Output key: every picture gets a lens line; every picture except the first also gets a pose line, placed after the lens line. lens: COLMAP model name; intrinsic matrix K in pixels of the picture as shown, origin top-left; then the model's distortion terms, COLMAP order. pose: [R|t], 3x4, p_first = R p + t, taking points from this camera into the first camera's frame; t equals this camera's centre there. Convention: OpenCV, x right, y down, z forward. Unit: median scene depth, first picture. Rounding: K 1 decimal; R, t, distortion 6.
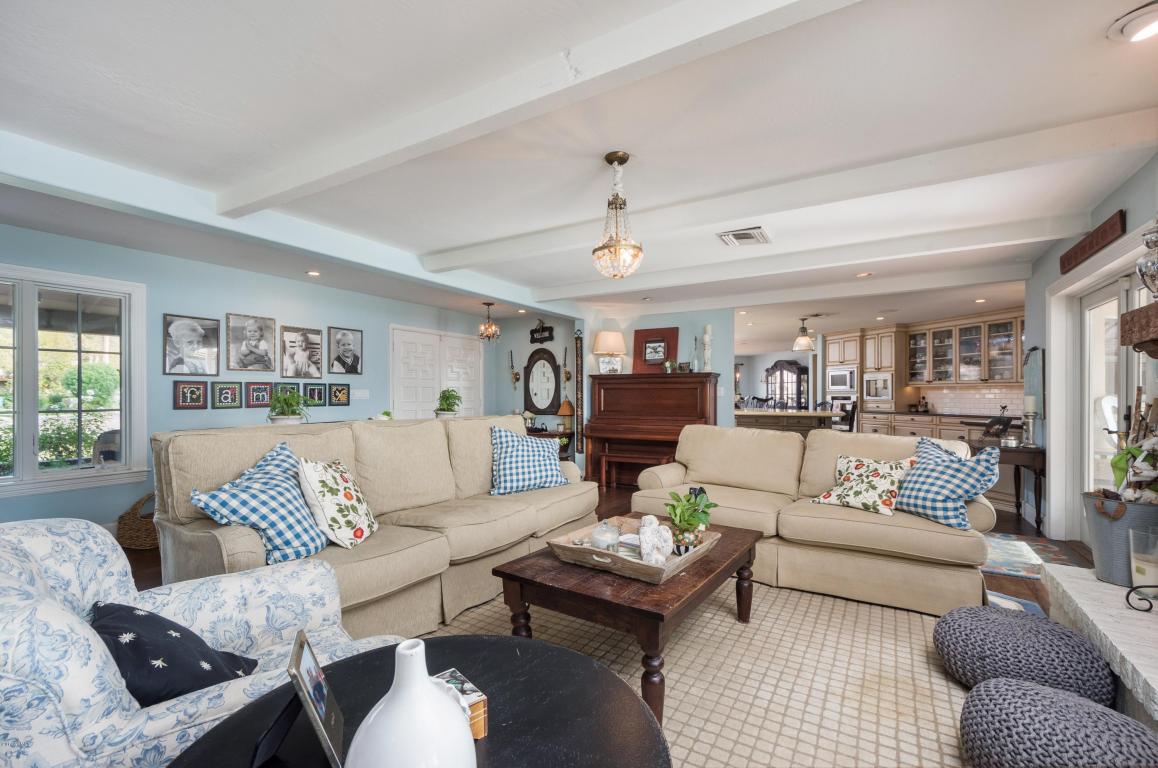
lens RADIAL K [[523.8, 0, 576.9], [0, 523.8, 386.5], [0, 0, 1]] dist [0.000396, 0.000039]
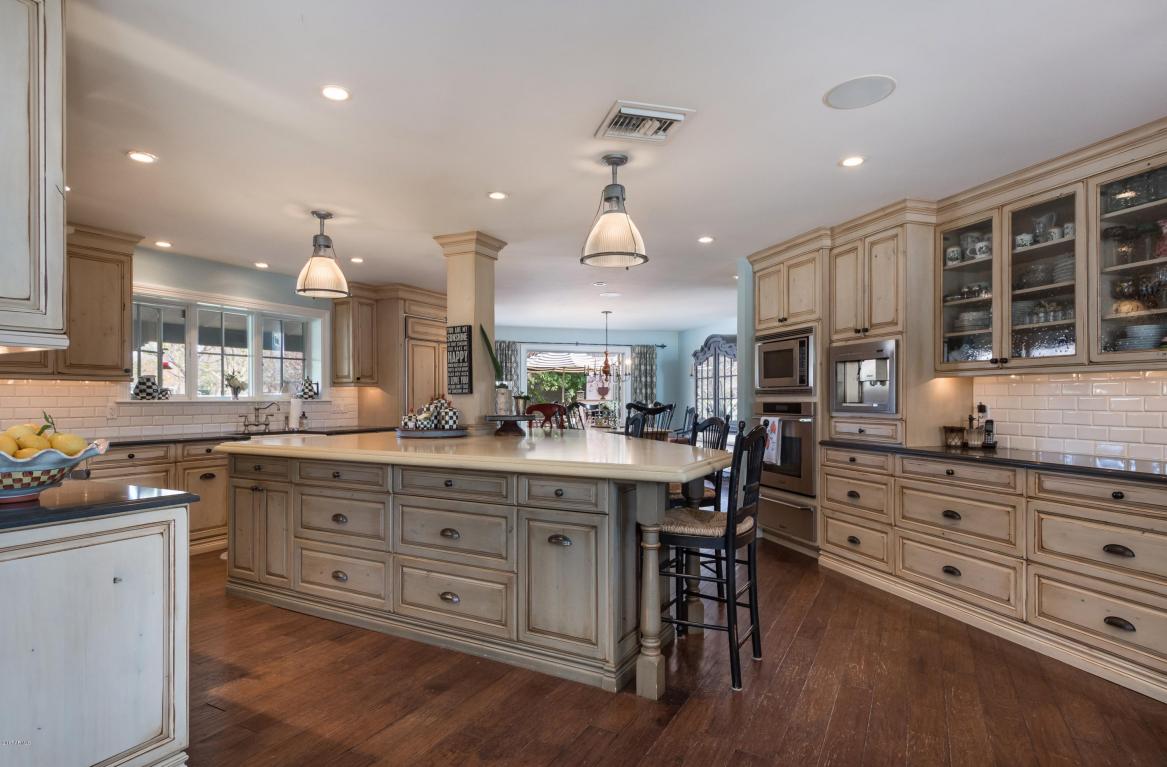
lens RADIAL K [[627.7, 0, 584.3], [0, 627.7, 388.5], [0, 0, 1]] dist [-0.000415, 0.000112]
pose [[0.999381, 0.003556, 0.034991, 0.387046], [-0.003507, 0.999993, -0.001453, 0.009559], [-0.034996, 0.001329, 0.999387, 0.600292]]
